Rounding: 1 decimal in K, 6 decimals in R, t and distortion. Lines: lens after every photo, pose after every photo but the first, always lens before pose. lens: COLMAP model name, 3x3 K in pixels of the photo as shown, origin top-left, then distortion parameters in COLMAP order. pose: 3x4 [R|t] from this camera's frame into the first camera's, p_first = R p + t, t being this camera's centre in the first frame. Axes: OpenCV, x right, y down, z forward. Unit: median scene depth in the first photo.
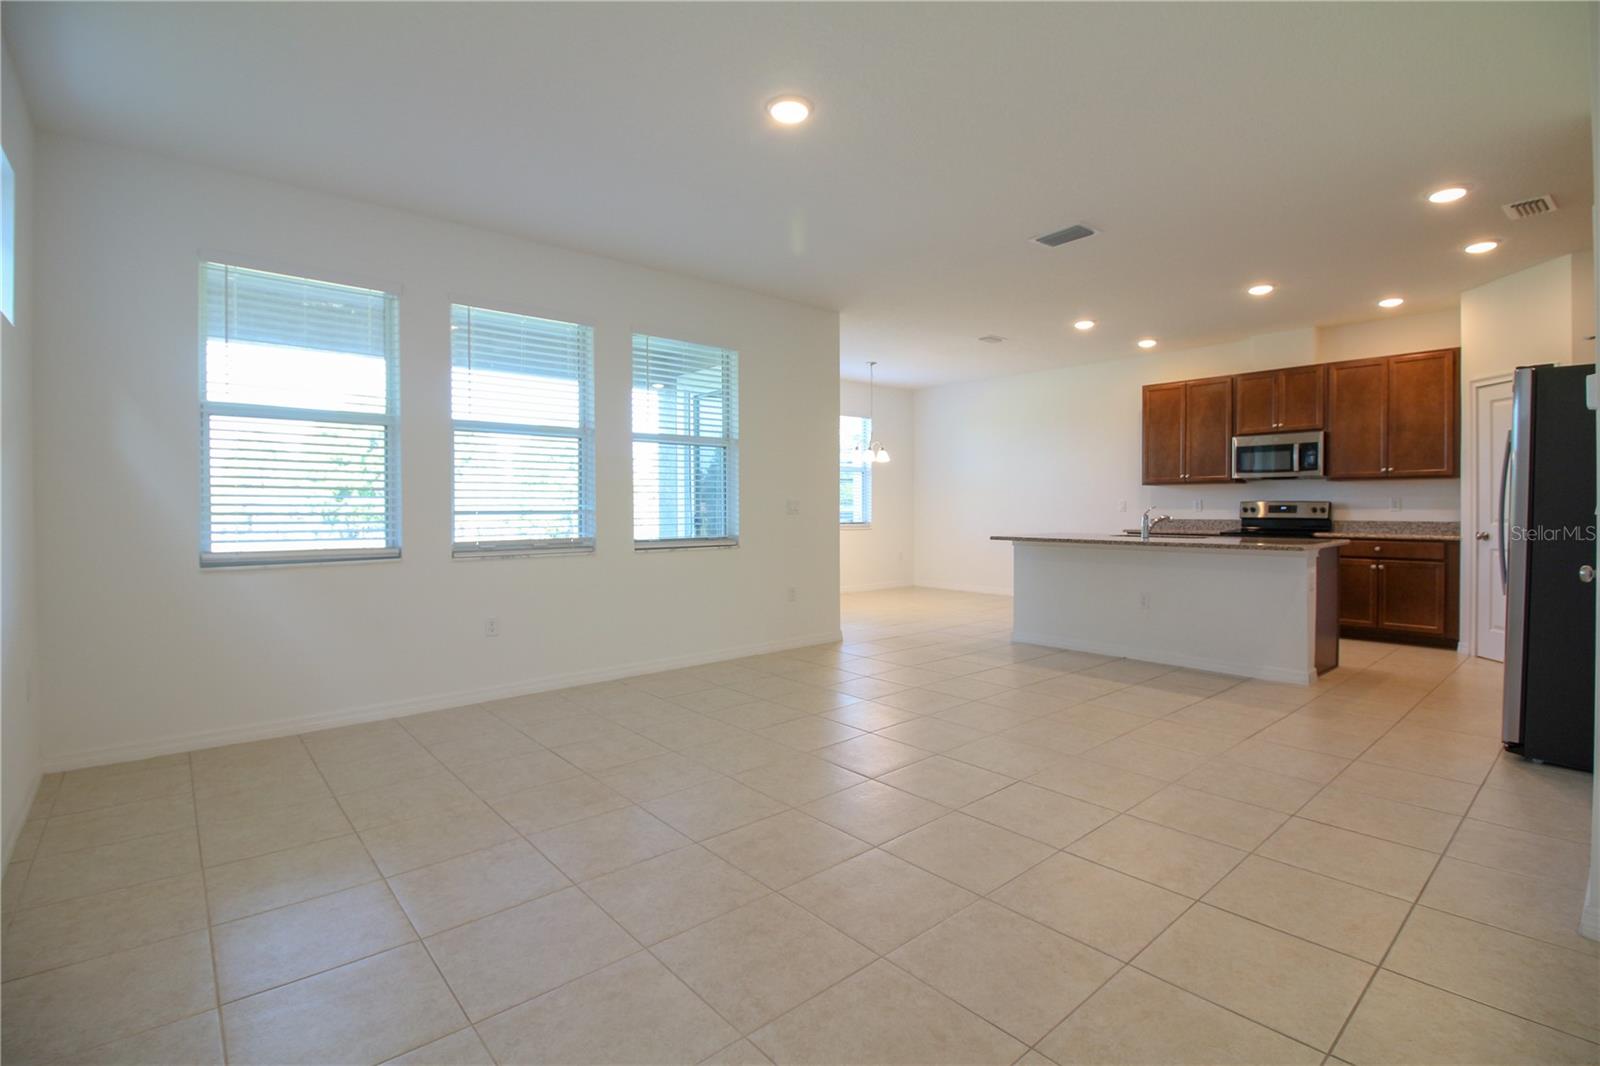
lens RADIAL K [[738.2, 0, 806.6], [0, 738.2, 519.2], [0, 0, 1]] dist [-0.003948, -0.011167]
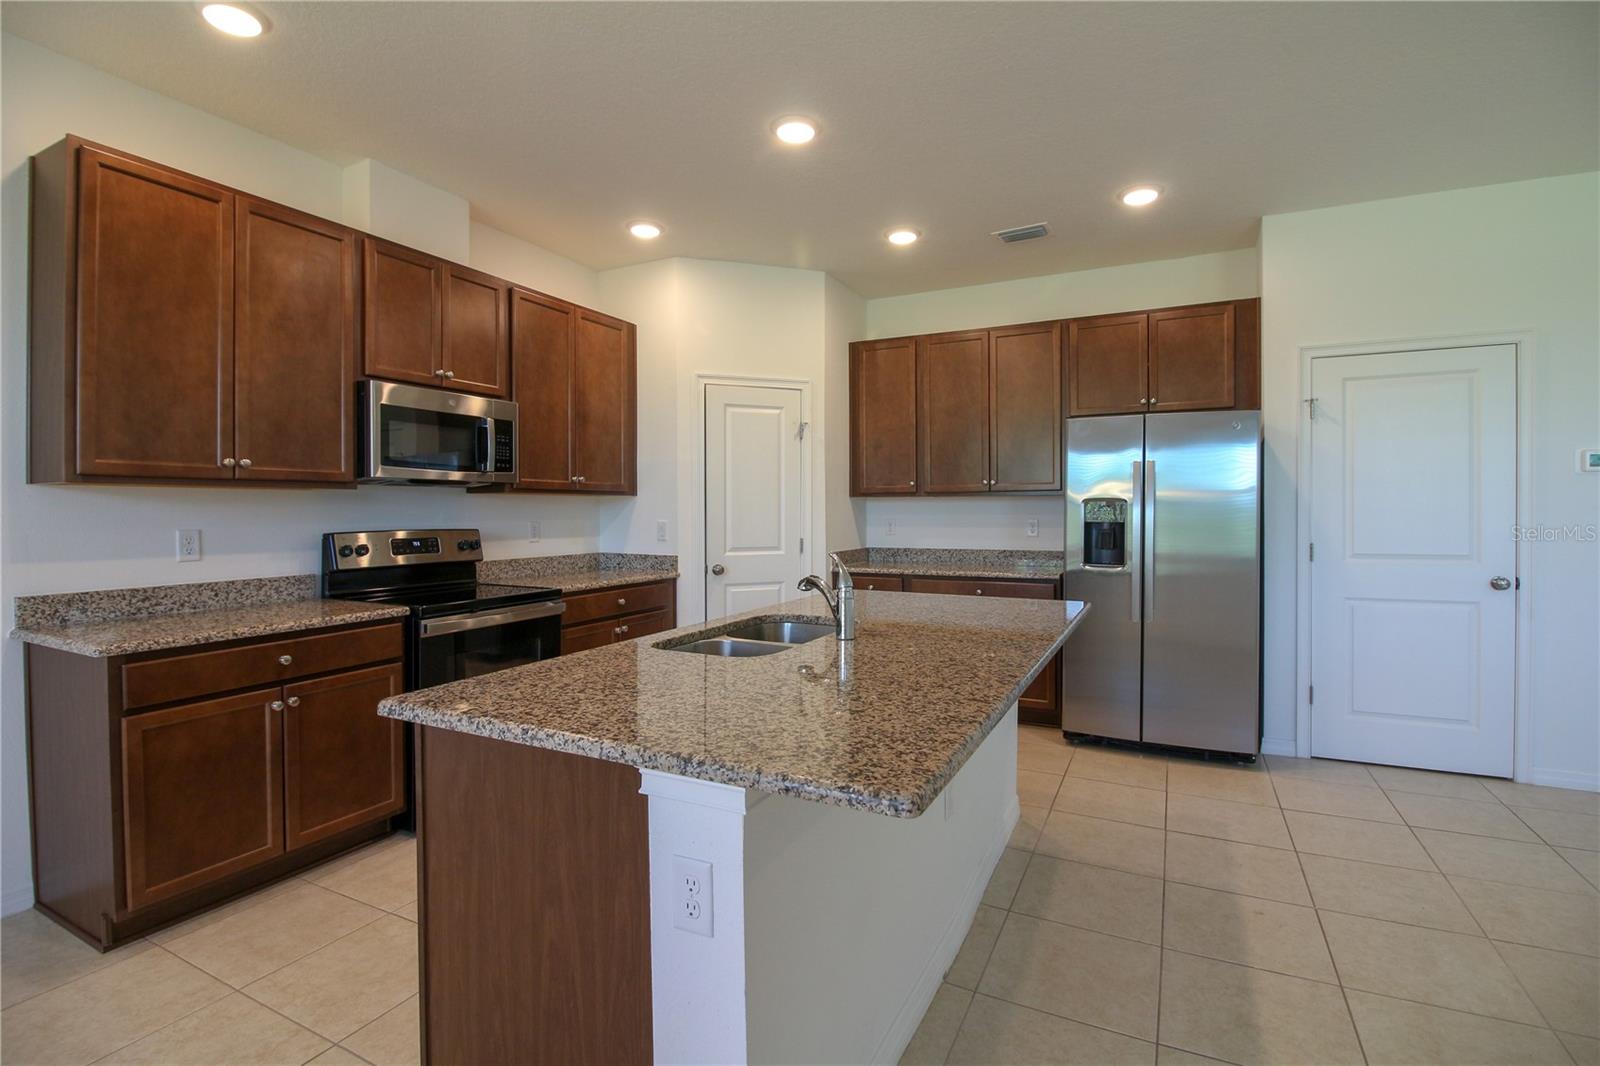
lens RADIAL K [[738.2, 0, 808.7], [0, 738.2, 517.9], [0, 0, 1]] dist [-0.003948, -0.011167]
pose [[-0.378641, -0.005907, 0.925525, 0.104333], [0.020764, 0.999674, 0.014876, -0.036631], [-0.925311, 0.024850, -0.378395, 1.007309]]
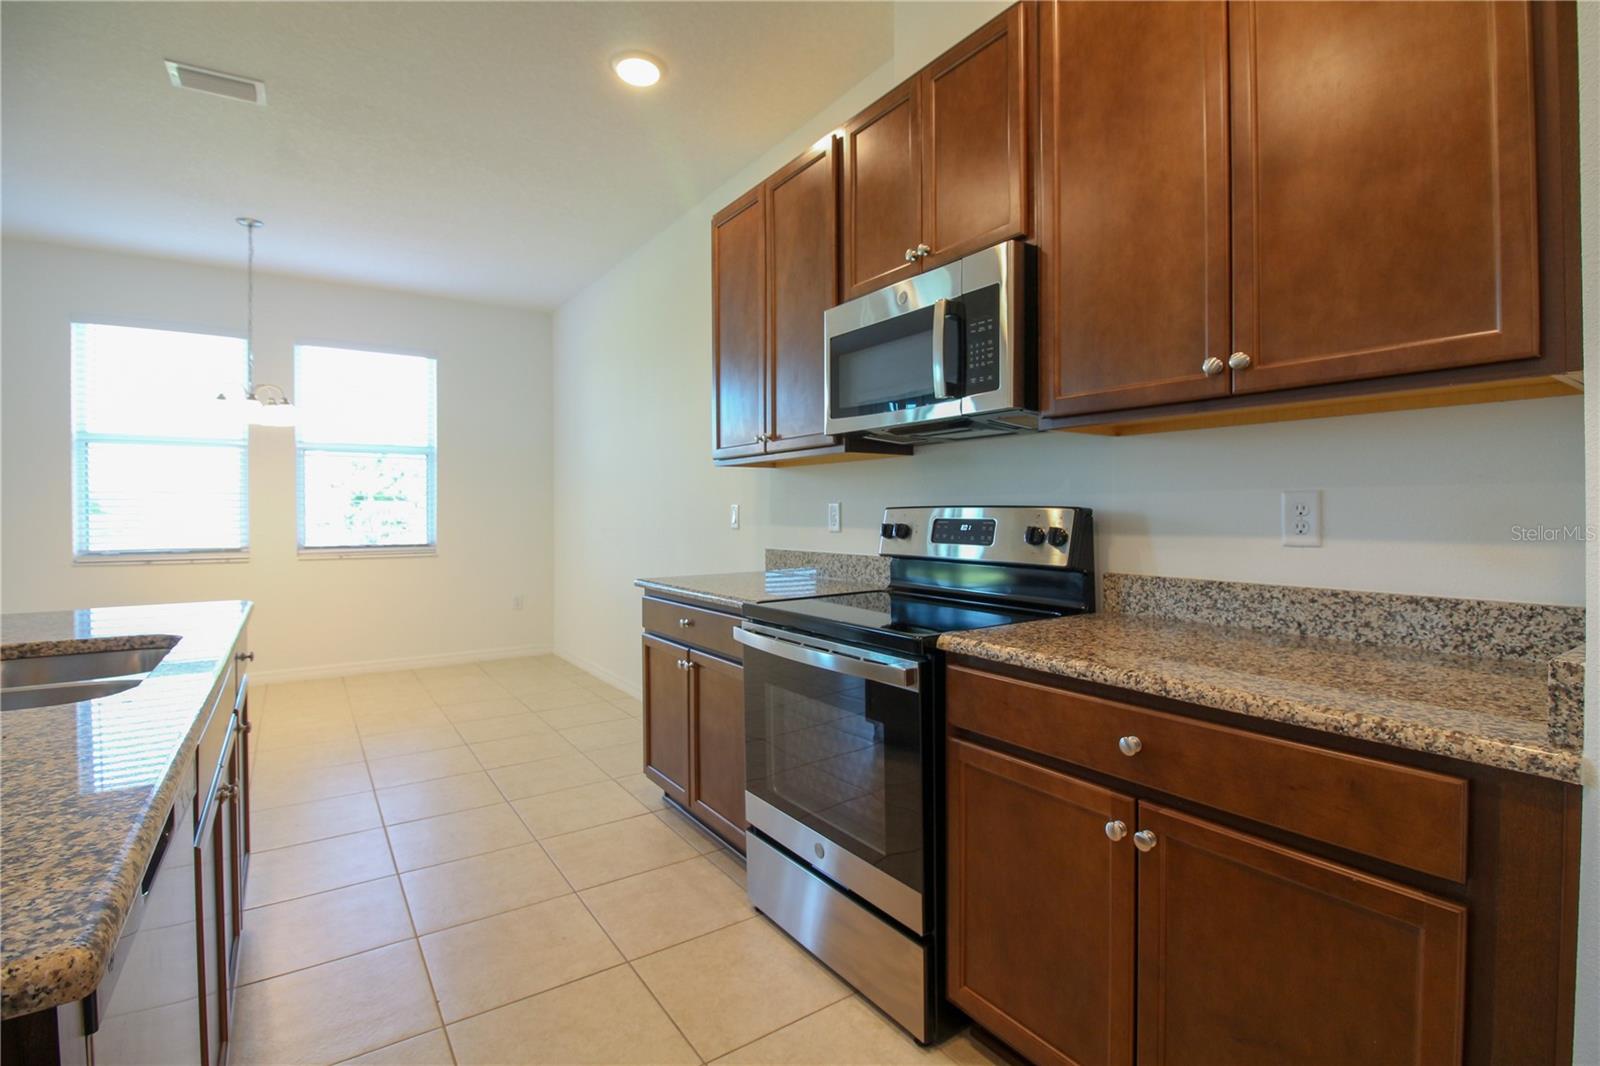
lens RADIAL K [[738.2, 0, 804.8], [0, 738.2, 520.1], [0, 0, 1]] dist [-0.003948, -0.011167]
pose [[0.993878, 0.000848, -0.110477, 0.657284], [-0.001370, 0.999988, -0.004650, -0.018138], [0.110472, 0.004773, 0.993868, 0.729624]]
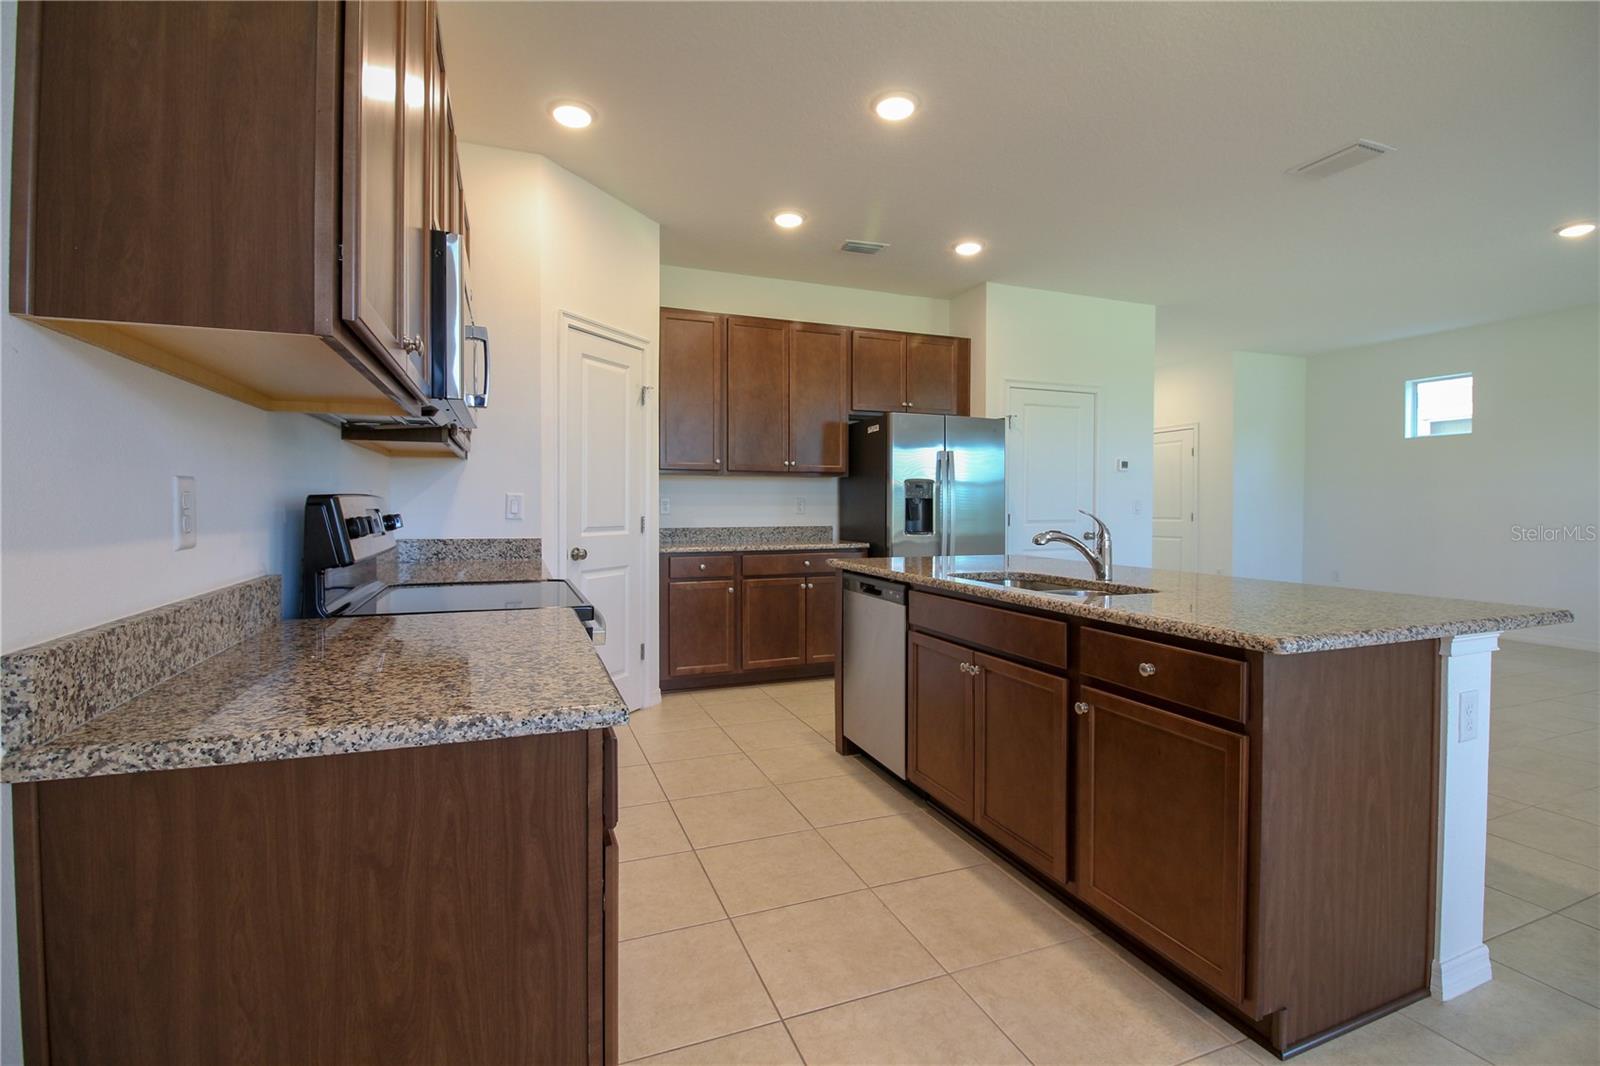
lens RADIAL K [[738.2, 0, 805.2], [0, 738.2, 518.4], [0, 0, 1]] dist [-0.003948, -0.011167]
pose [[-0.941698, -0.005113, 0.336420, 0.418396], [0.006775, 0.999394, 0.034154, -0.025682], [-0.336390, 0.034442, -0.941093, 1.297086]]
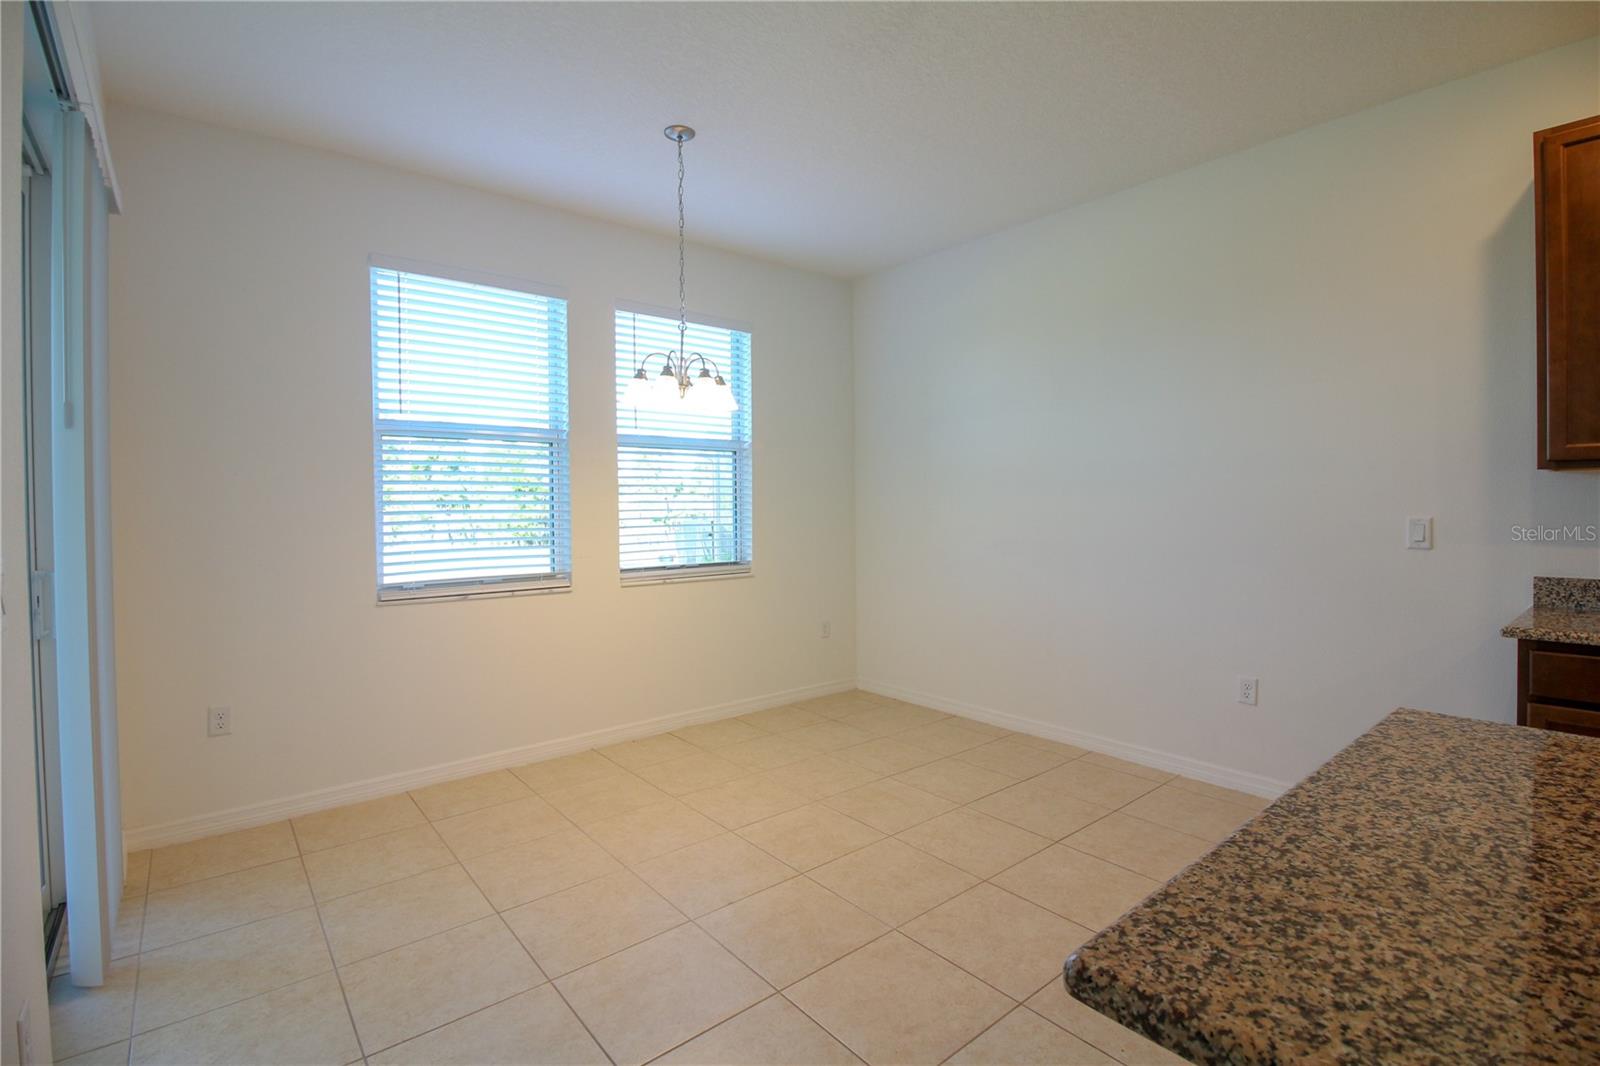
lens RADIAL K [[738.2, 0, 805.3], [0, 738.2, 521.4], [0, 0, 1]] dist [-0.003948, -0.011167]
pose [[0.999674, -0.007191, -0.024514, 0.202133], [0.007275, 0.999968, 0.003338, -0.033810], [0.024489, -0.003515, 0.999694, 0.840034]]
